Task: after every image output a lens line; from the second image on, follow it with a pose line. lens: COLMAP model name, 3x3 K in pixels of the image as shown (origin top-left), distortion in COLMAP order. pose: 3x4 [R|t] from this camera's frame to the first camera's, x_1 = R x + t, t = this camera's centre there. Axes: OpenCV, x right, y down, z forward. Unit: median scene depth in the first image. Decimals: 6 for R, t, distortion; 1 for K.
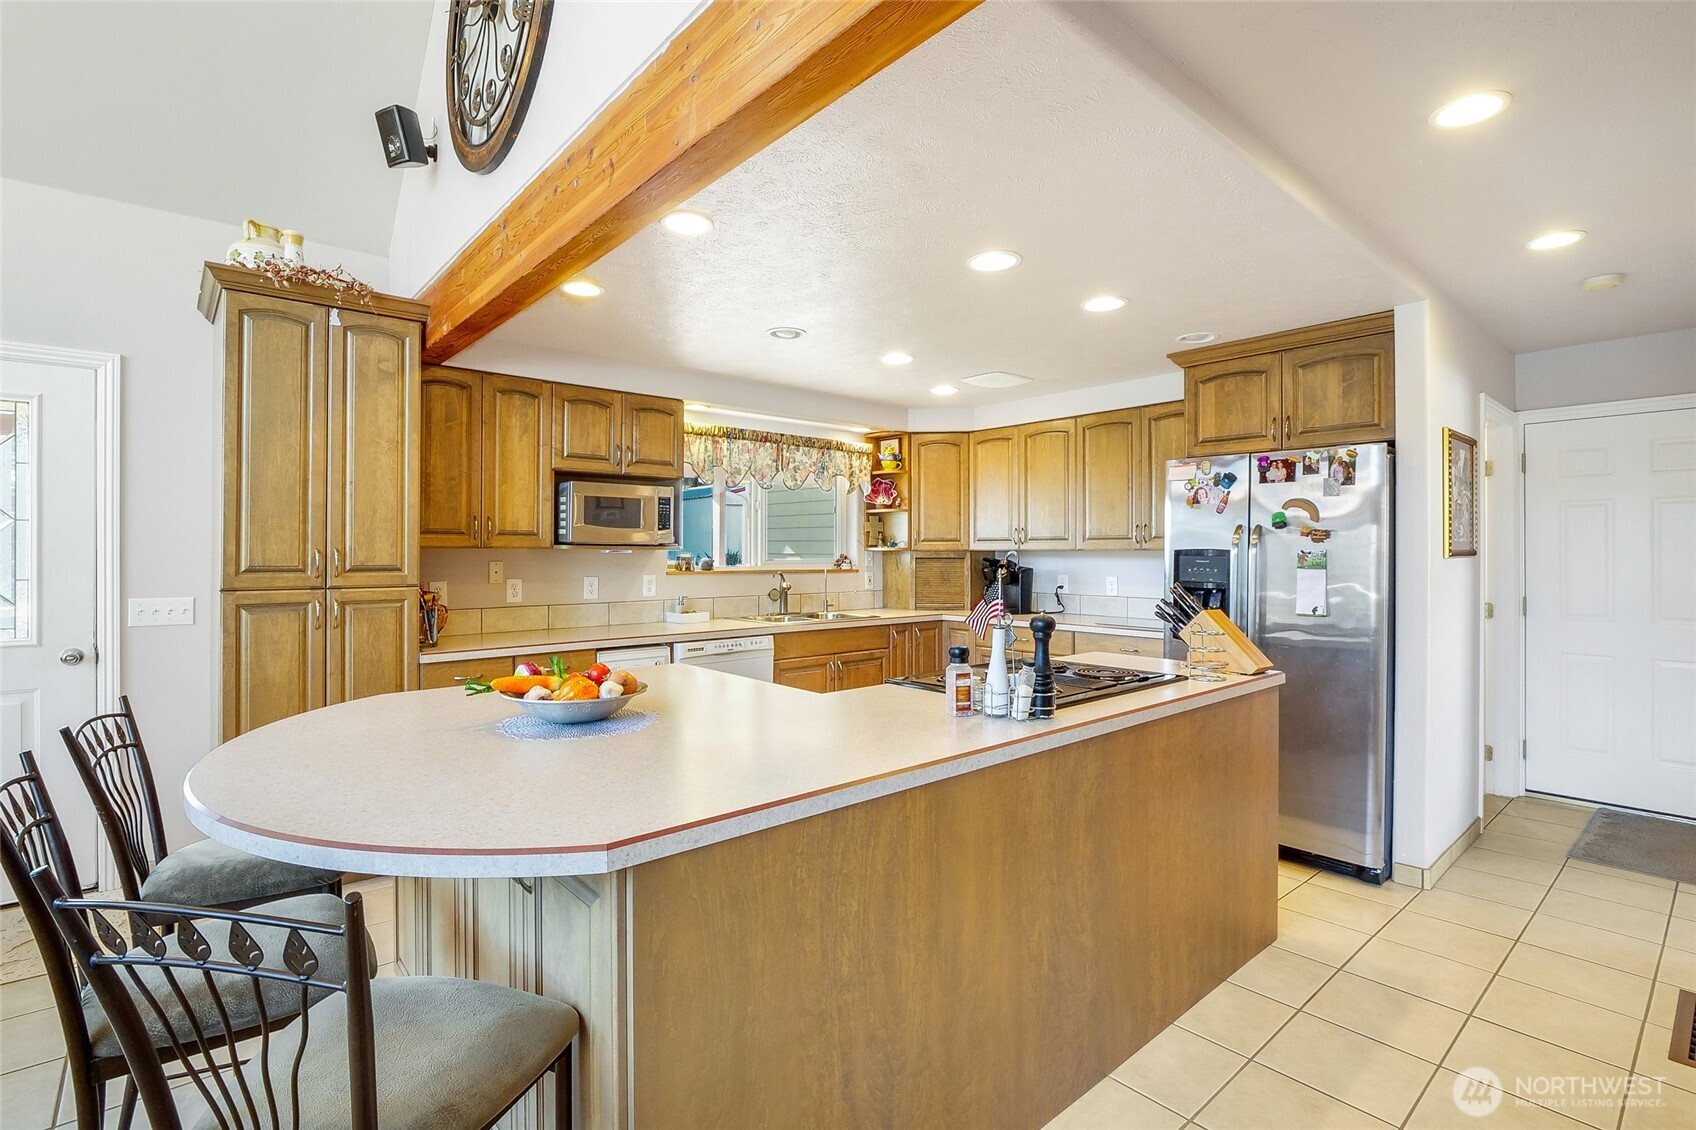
lens RADIAL K [[795.3, 0, 839.7], [0, 795.3, 552.6], [0, 0, 1]] dist [-0.009517, -0.000640]
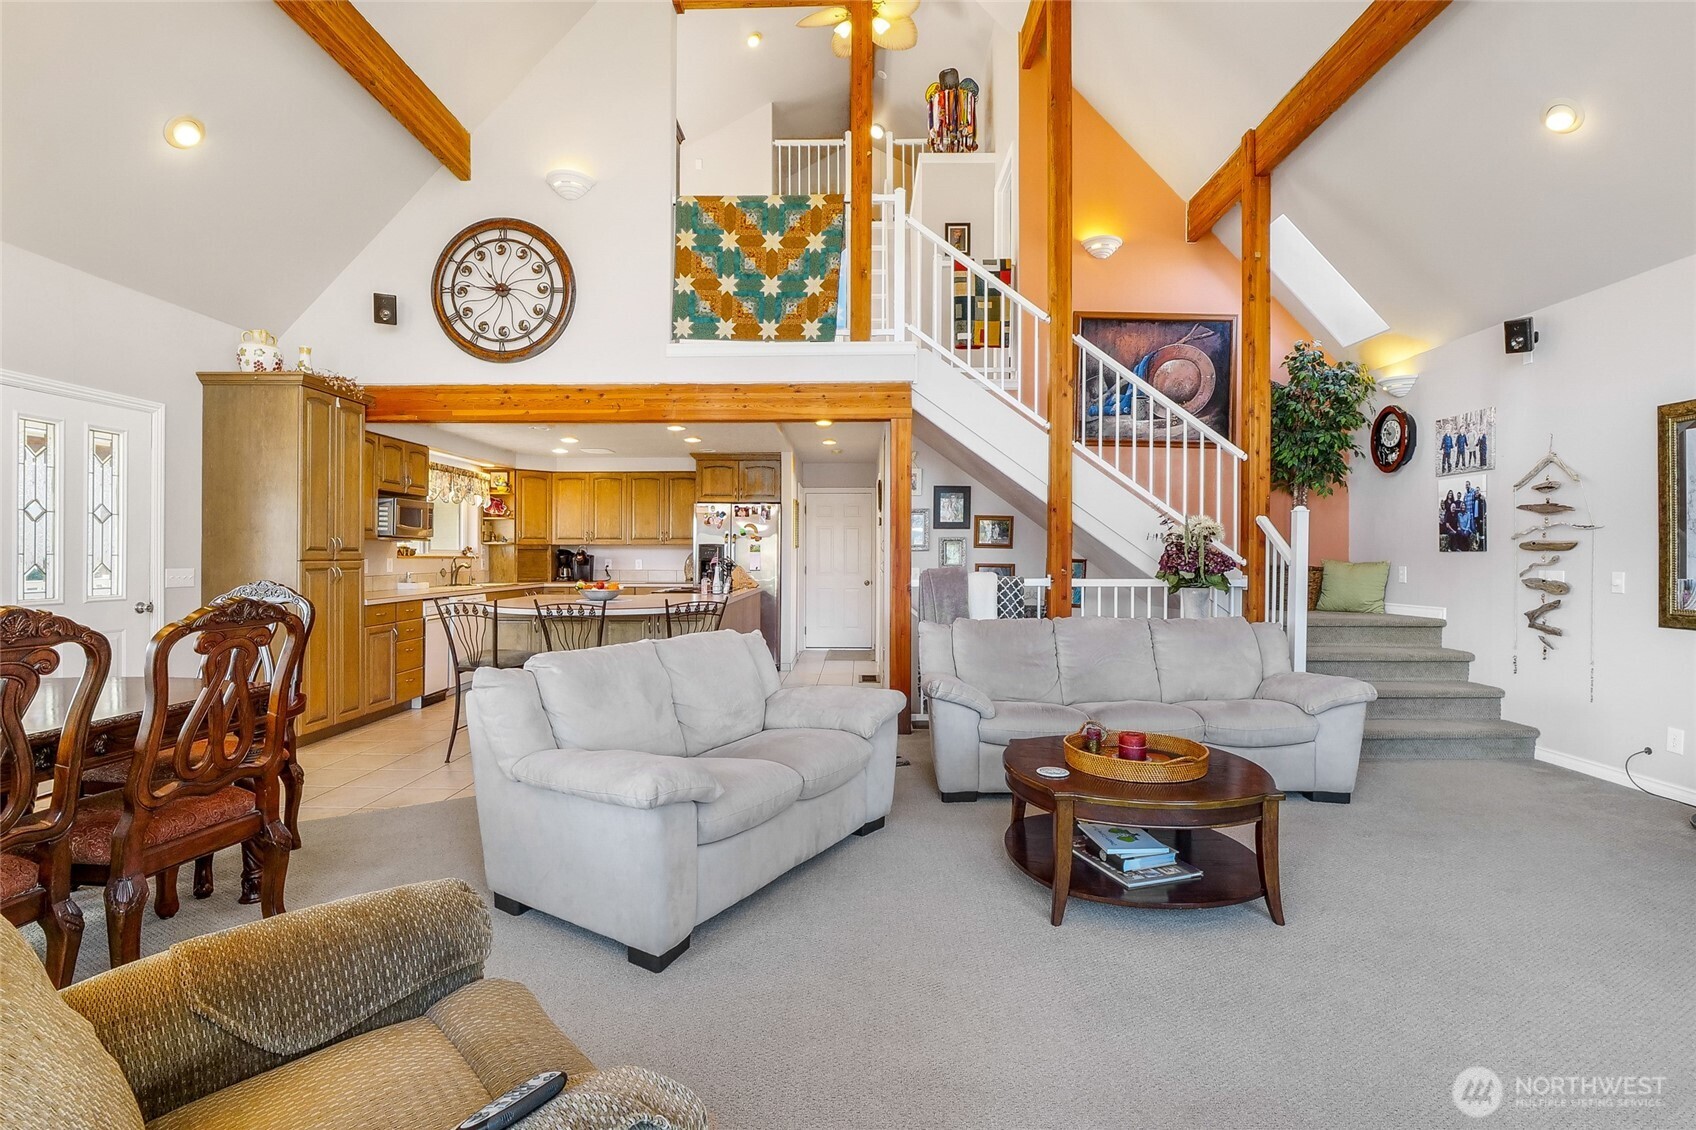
lens RADIAL K [[795.3, 0, 849.0], [0, 795.3, 561.9], [0, 0, 1]] dist [-0.009517, -0.000640]
pose [[0.662370, -0.005012, 0.749160, -0.885864], [-0.002924, 0.999953, 0.009275, 0.021244], [-0.749171, -0.008334, 0.662324, -0.717767]]
